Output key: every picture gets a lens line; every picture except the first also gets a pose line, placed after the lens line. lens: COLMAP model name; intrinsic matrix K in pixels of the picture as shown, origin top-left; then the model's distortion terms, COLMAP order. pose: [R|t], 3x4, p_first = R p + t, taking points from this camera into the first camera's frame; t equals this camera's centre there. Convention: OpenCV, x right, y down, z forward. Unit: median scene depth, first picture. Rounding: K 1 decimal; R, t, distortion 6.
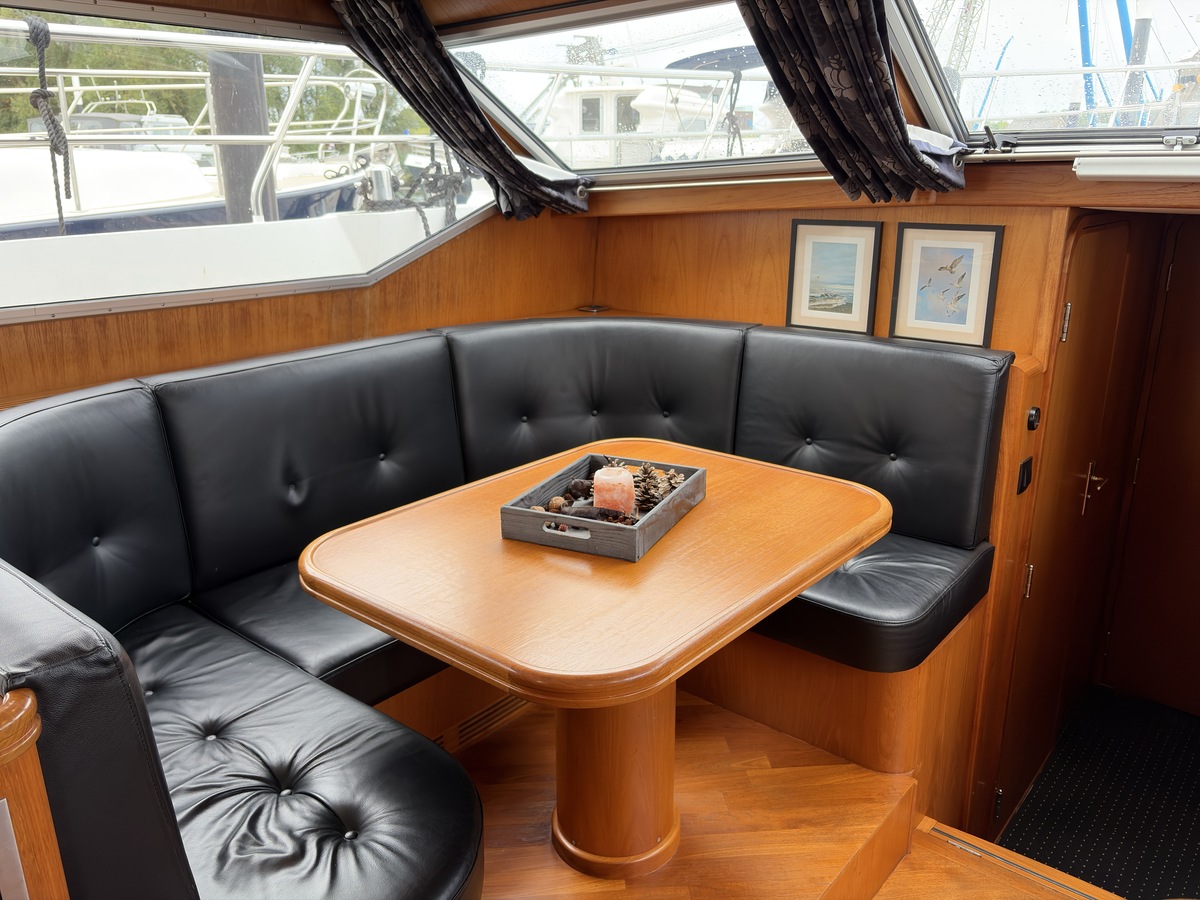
lens RADIAL K [[907.0, 0, 599.7], [0, 907.0, 433.5], [0, 0, 1]] dist [0.037553, -0.038671]
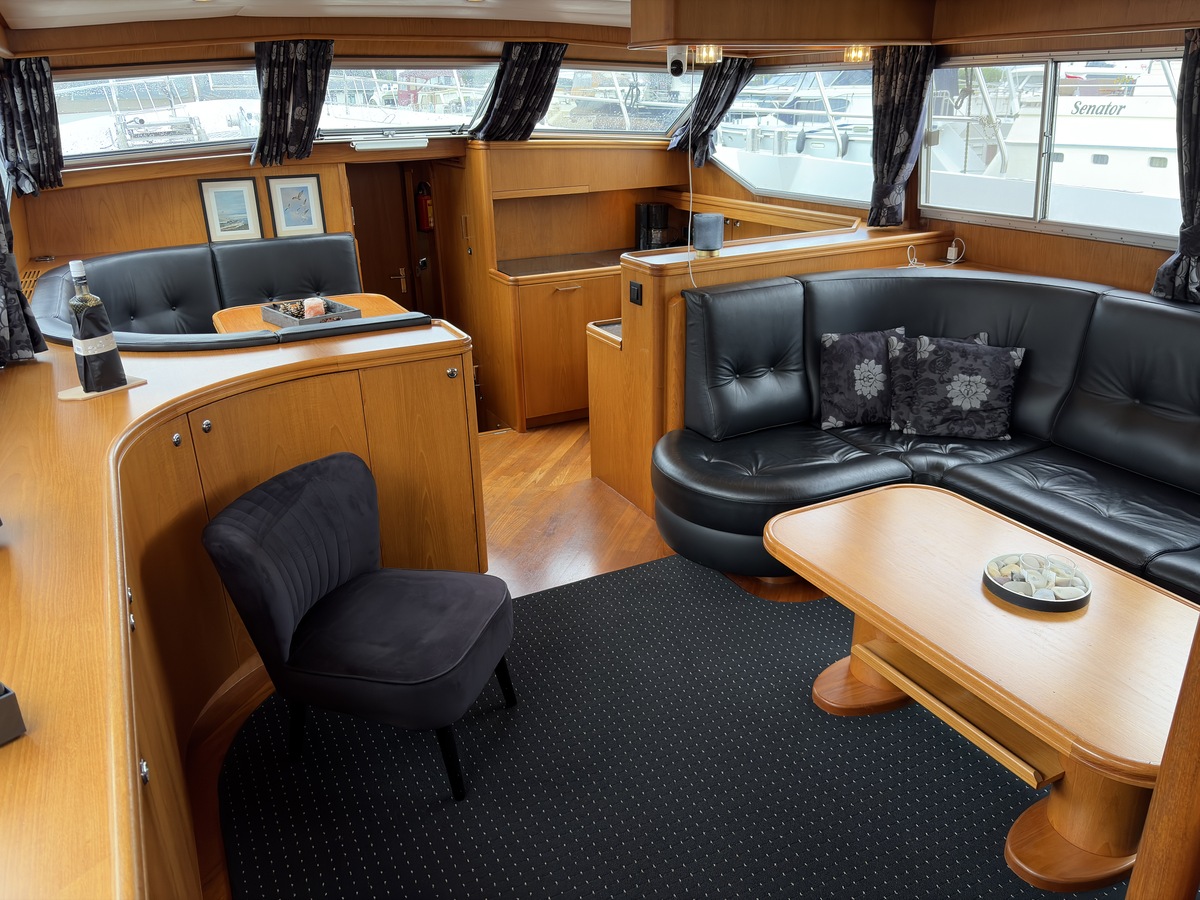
lens RADIAL K [[907.0, 0, 594.8], [0, 907.0, 453.9], [0, 0, 1]] dist [0.037553, -0.038671]
pose [[0.383840, -0.342836, 0.857397, -1.277866], [0.270537, 0.929530, 0.250565, 0.016248], [-0.882879, 0.135781, 0.449541, -0.397105]]
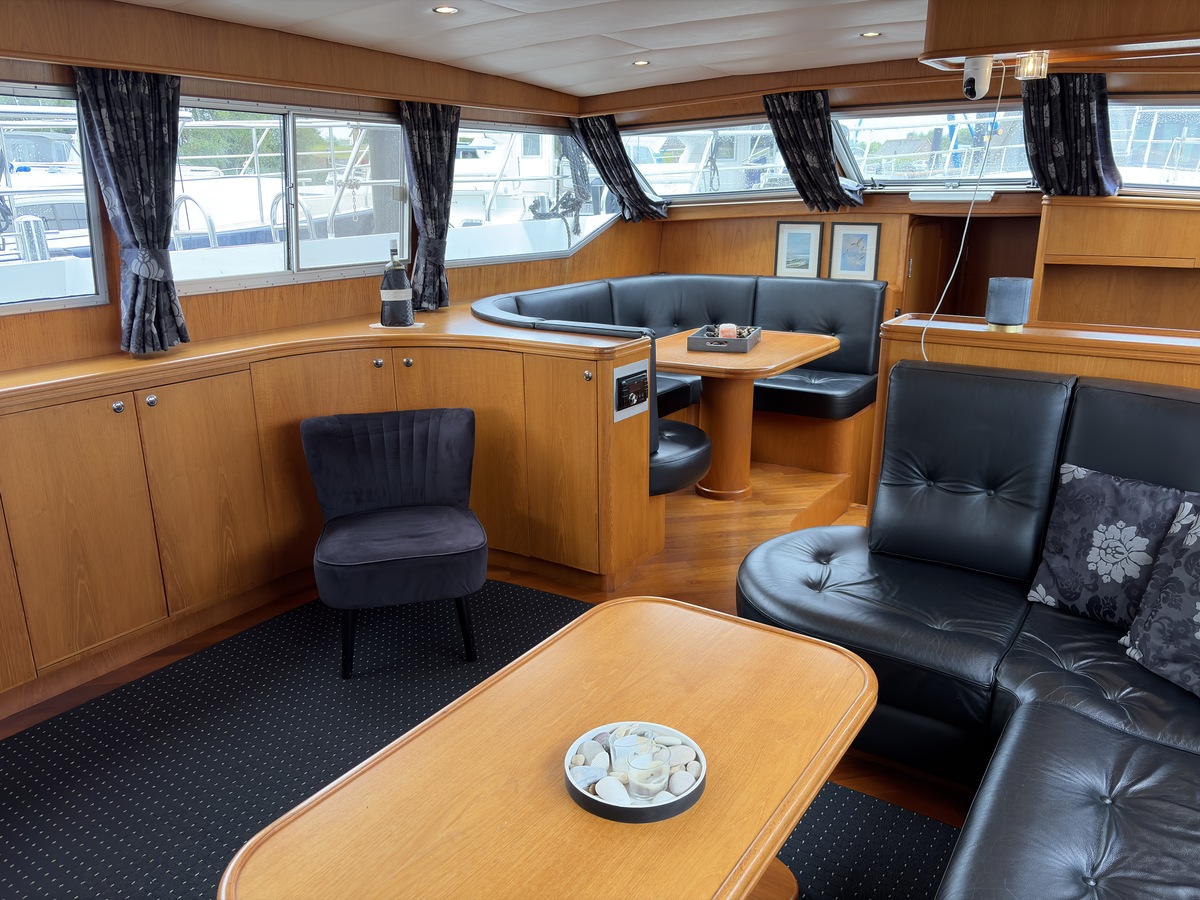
lens RADIAL K [[907.0, 0, 605.0], [0, 907.0, 453.8], [0, 0, 1]] dist [0.037553, -0.038671]
pose [[0.992711, -0.033616, 0.115735, -0.440932], [0.033065, 0.999431, 0.006684, 0.263647], [-0.115894, -0.002809, 0.993258, -0.994684]]
